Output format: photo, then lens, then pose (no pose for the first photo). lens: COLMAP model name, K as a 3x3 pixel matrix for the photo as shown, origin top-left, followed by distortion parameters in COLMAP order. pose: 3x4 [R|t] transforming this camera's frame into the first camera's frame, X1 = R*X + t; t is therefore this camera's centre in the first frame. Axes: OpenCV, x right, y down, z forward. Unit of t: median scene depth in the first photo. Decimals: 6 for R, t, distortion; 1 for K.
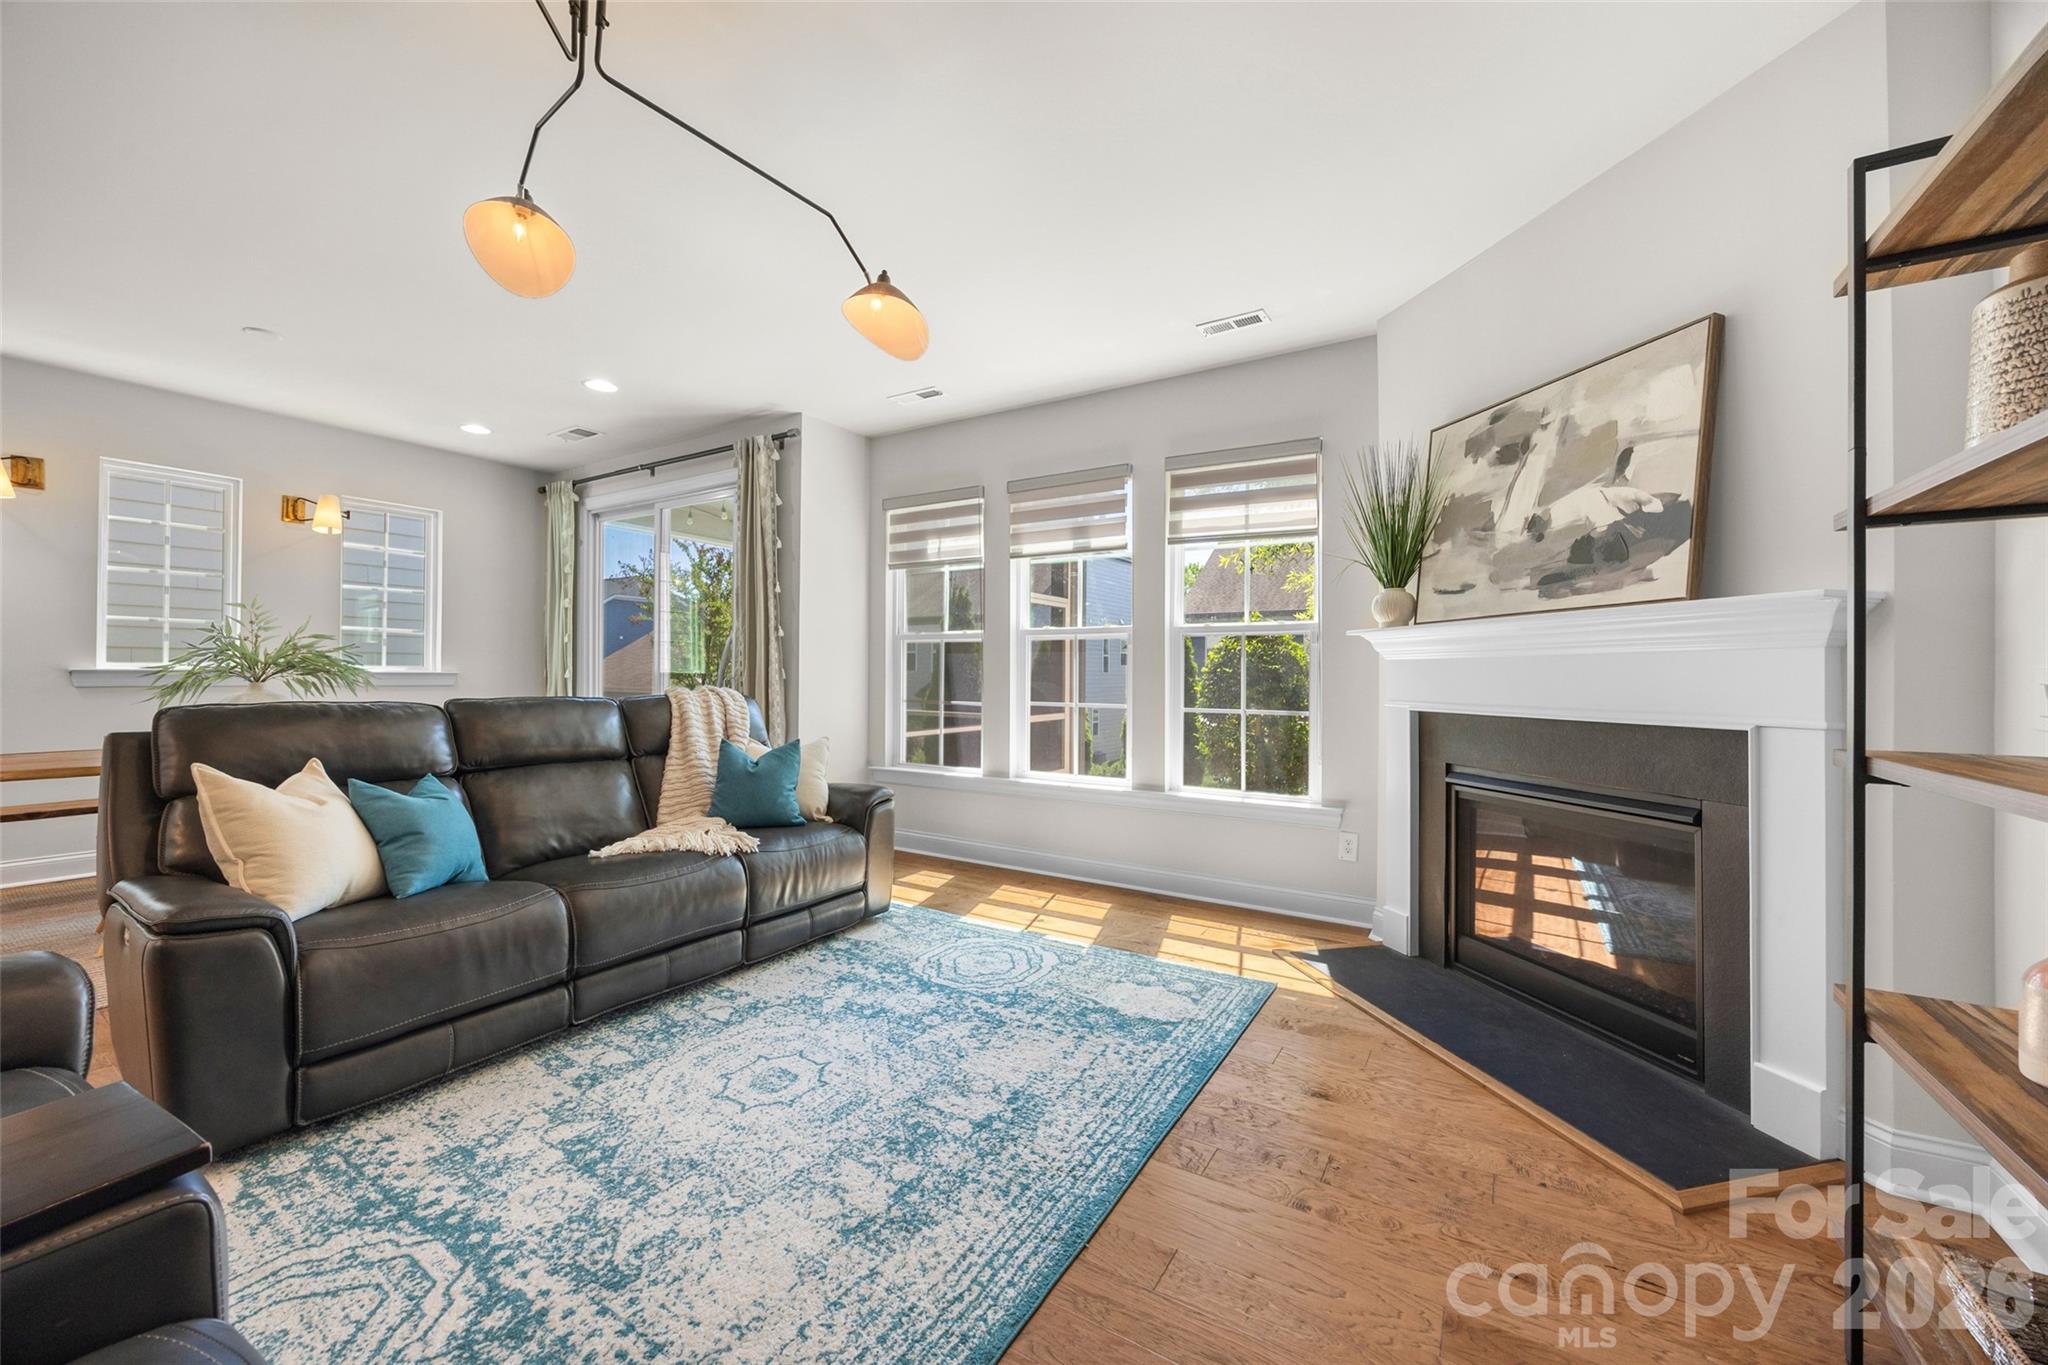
lens RADIAL K [[781.0, 0, 1014.2], [0, 781.0, 671.3], [0, 0, 1]] dist [-0.002746, 0.000097]
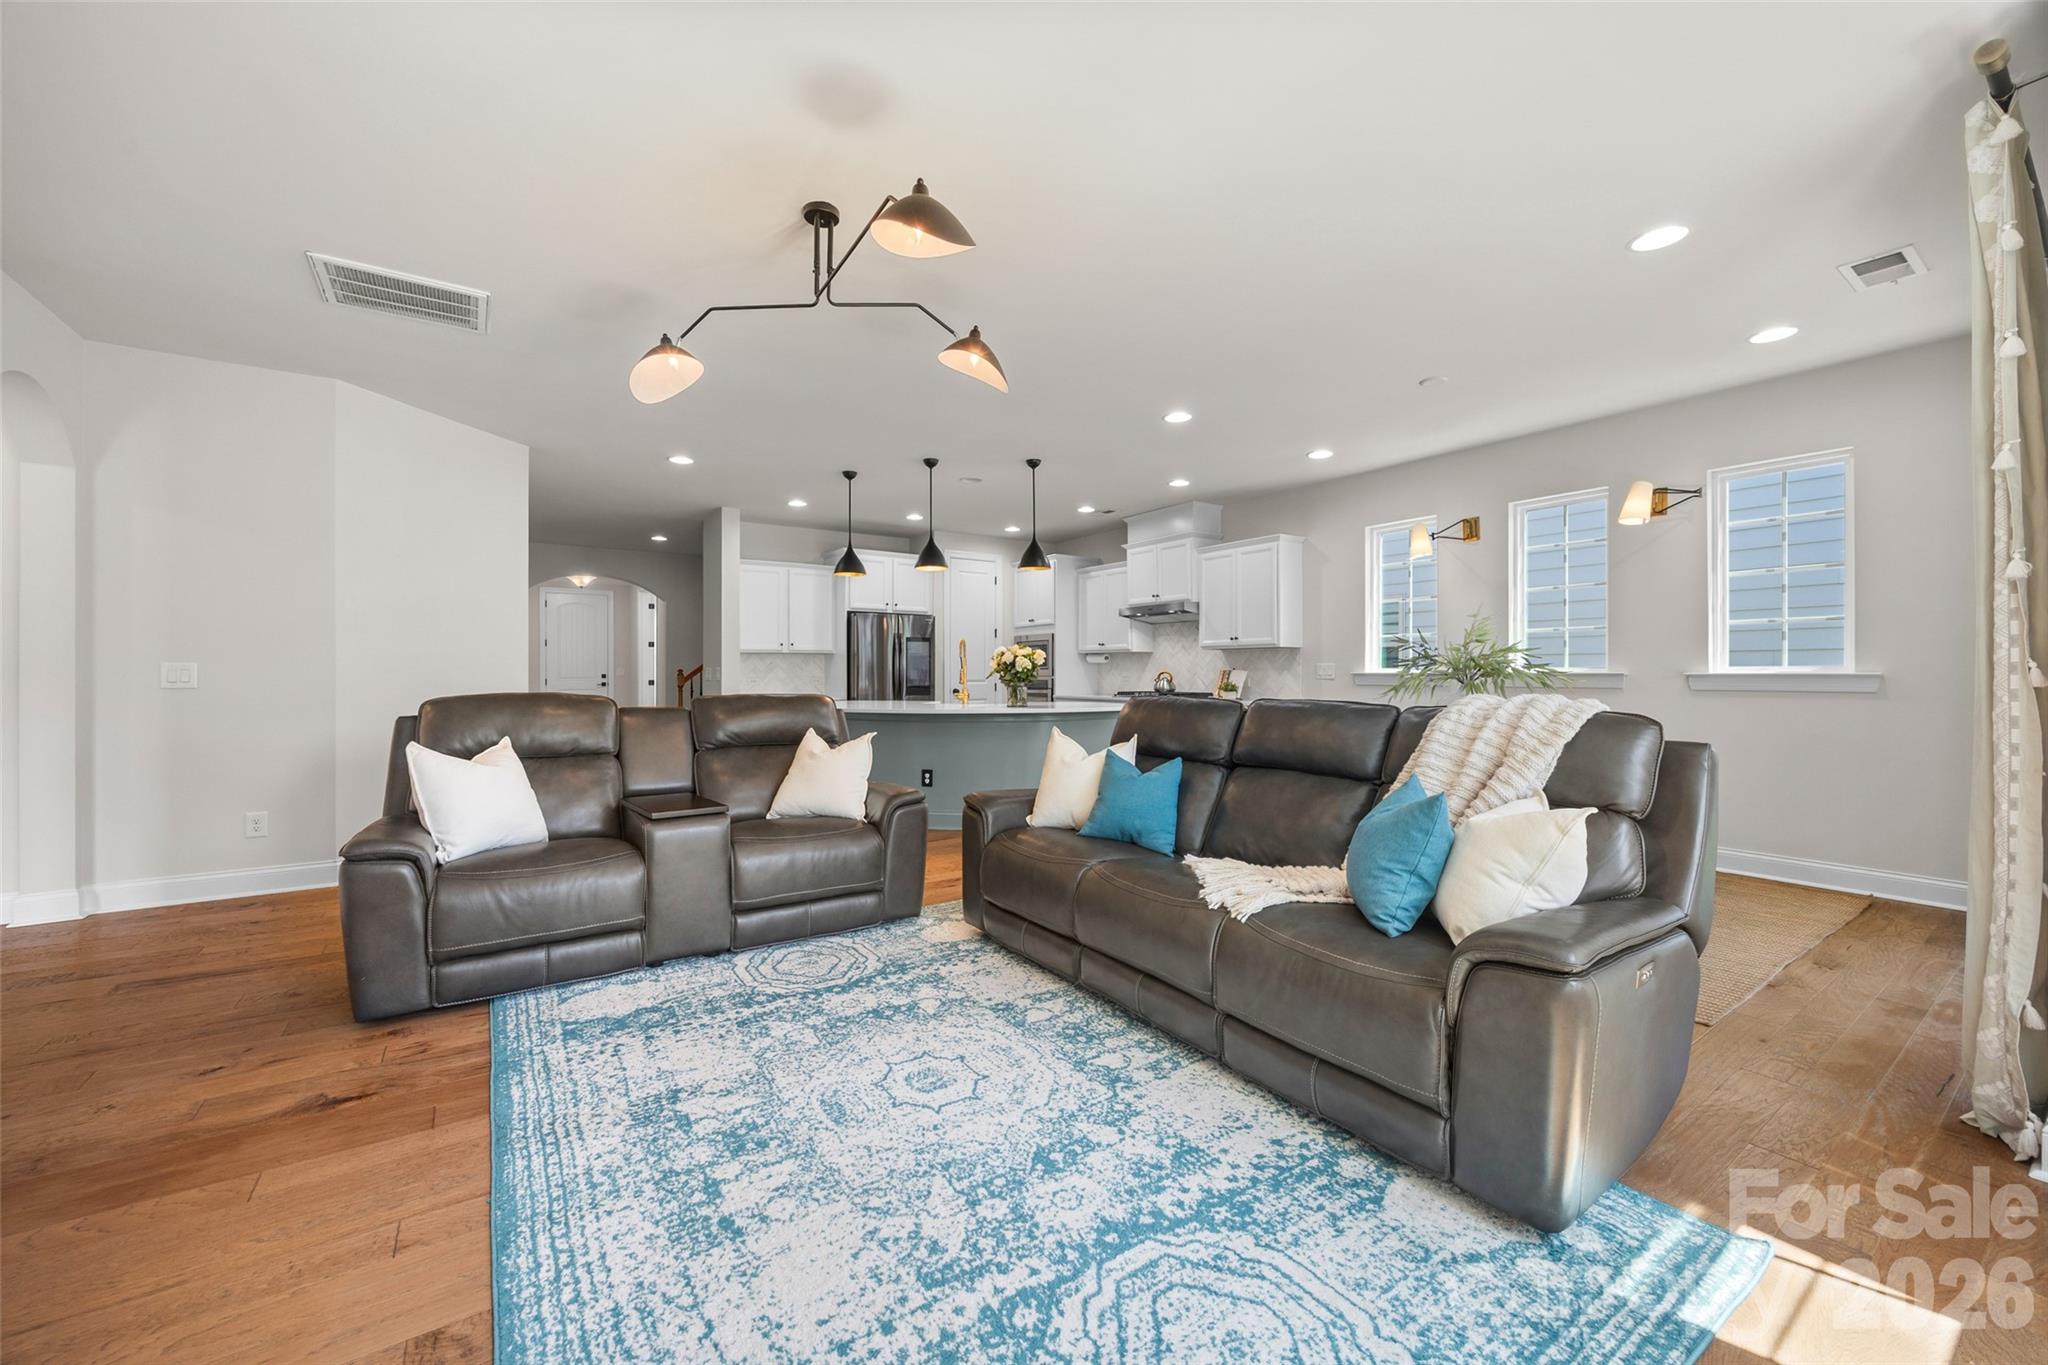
lens RADIAL K [[781.0, 0, 1014.2], [0, 781.0, 671.3], [0, 0, 1]] dist [-0.002746, 0.000097]
pose [[-0.403573, -0.008795, -0.914905, 0.494890], [0.002104, 0.999942, -0.010541, 0.009571], [0.914945, -0.006180, -0.403531, 1.313100]]
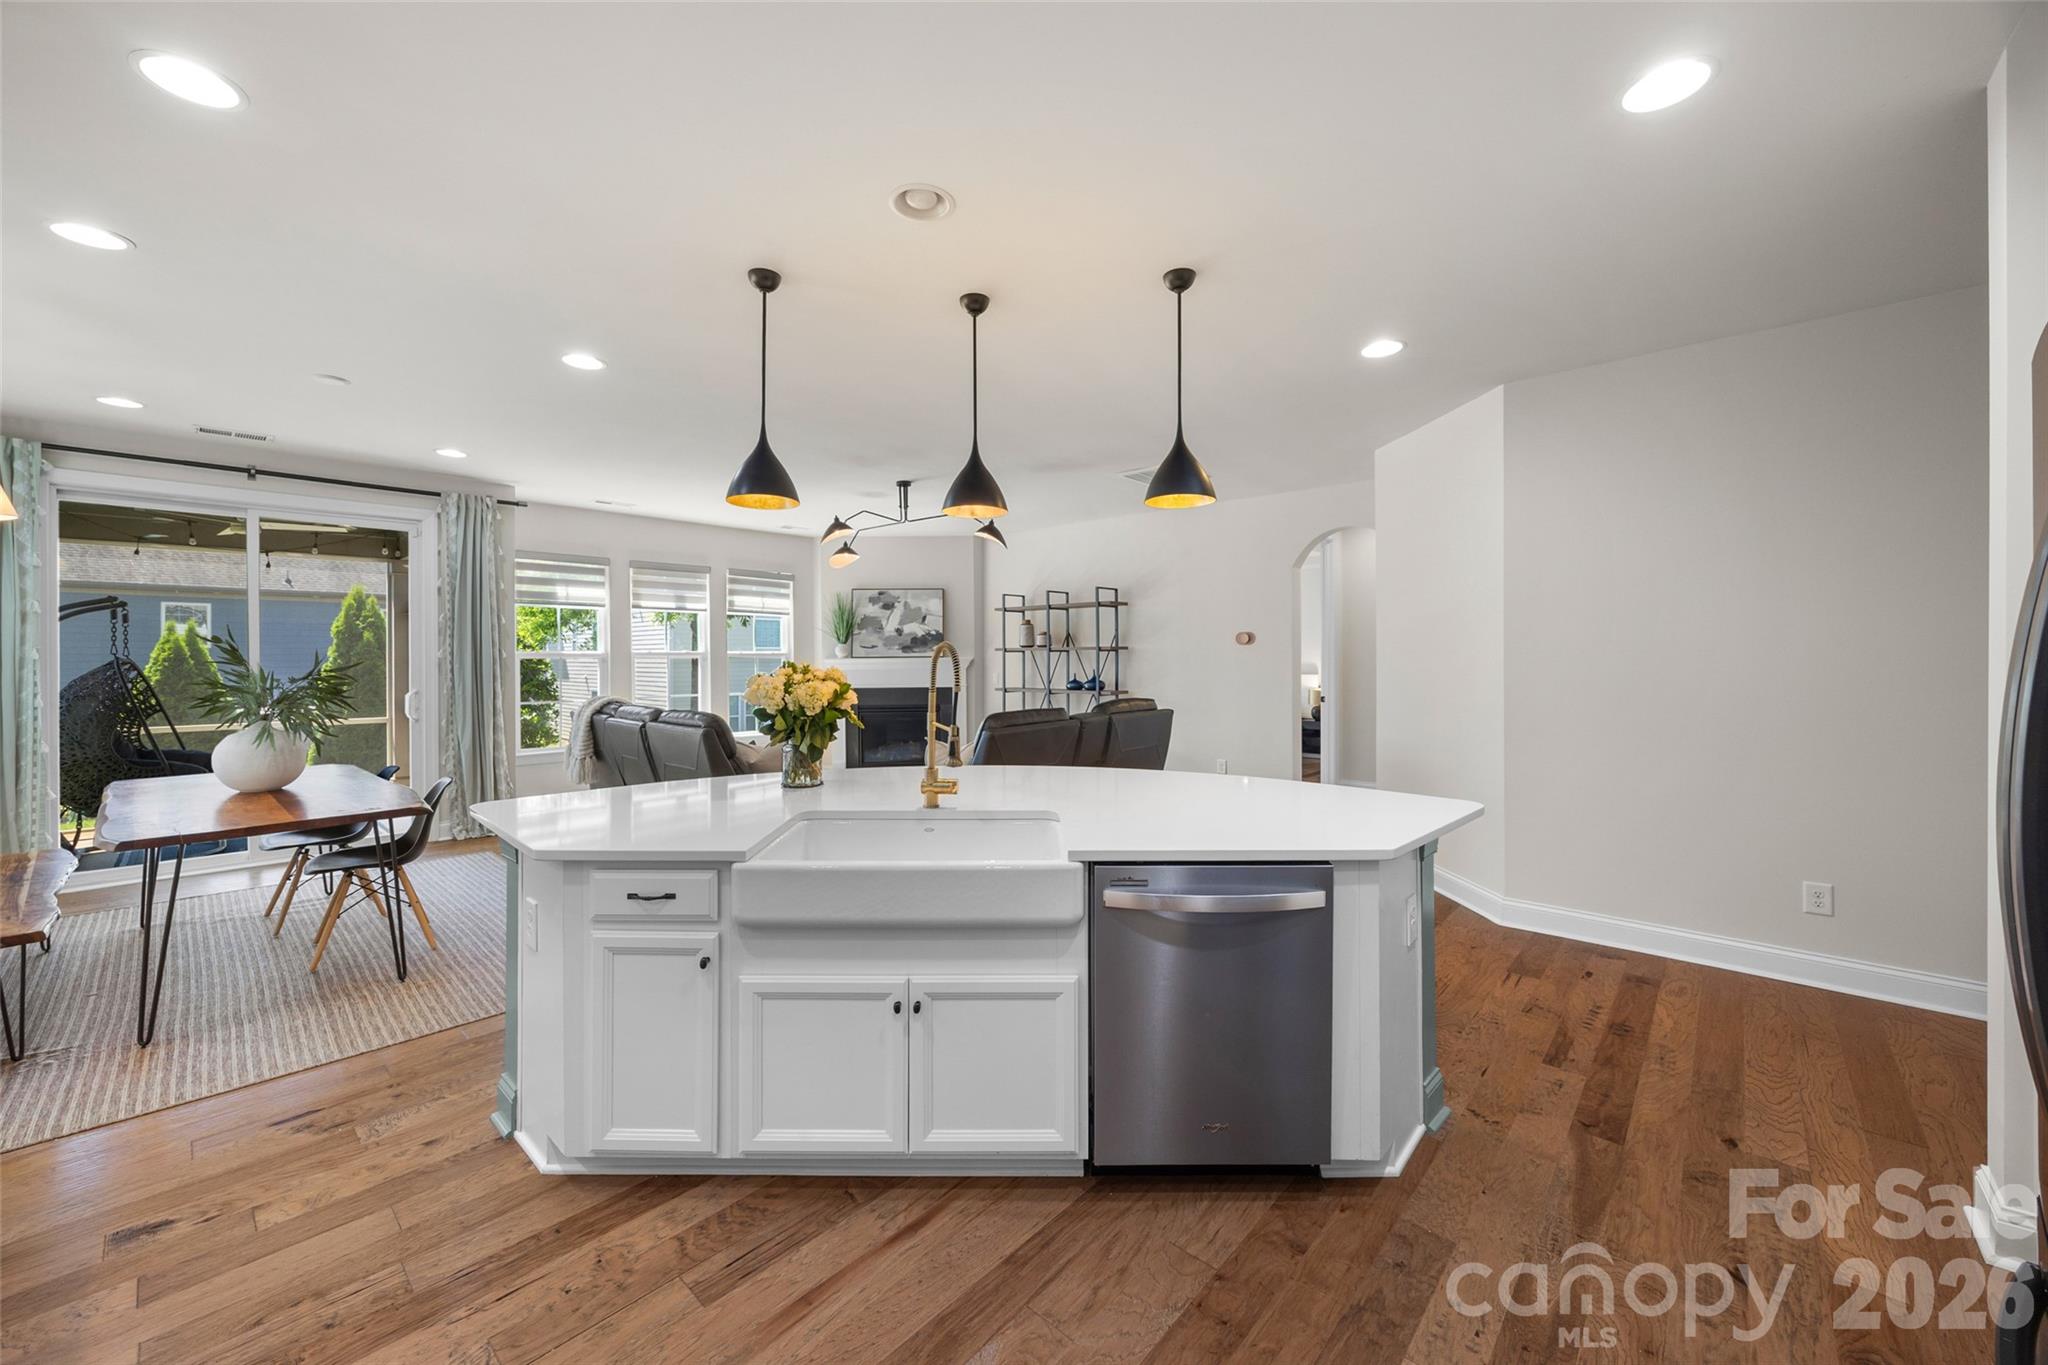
lens RADIAL K [[785.7, 0, 1007.9], [0, 785.7, 659.6], [0, 0, 1]] dist [-0.002647, -0.000218]
pose [[0.180882, -0.013526, 0.983412, -2.686007], [0.000337, 0.999906, 0.013691, -0.111282], [-0.983505, -0.002145, 0.180870, -0.094149]]
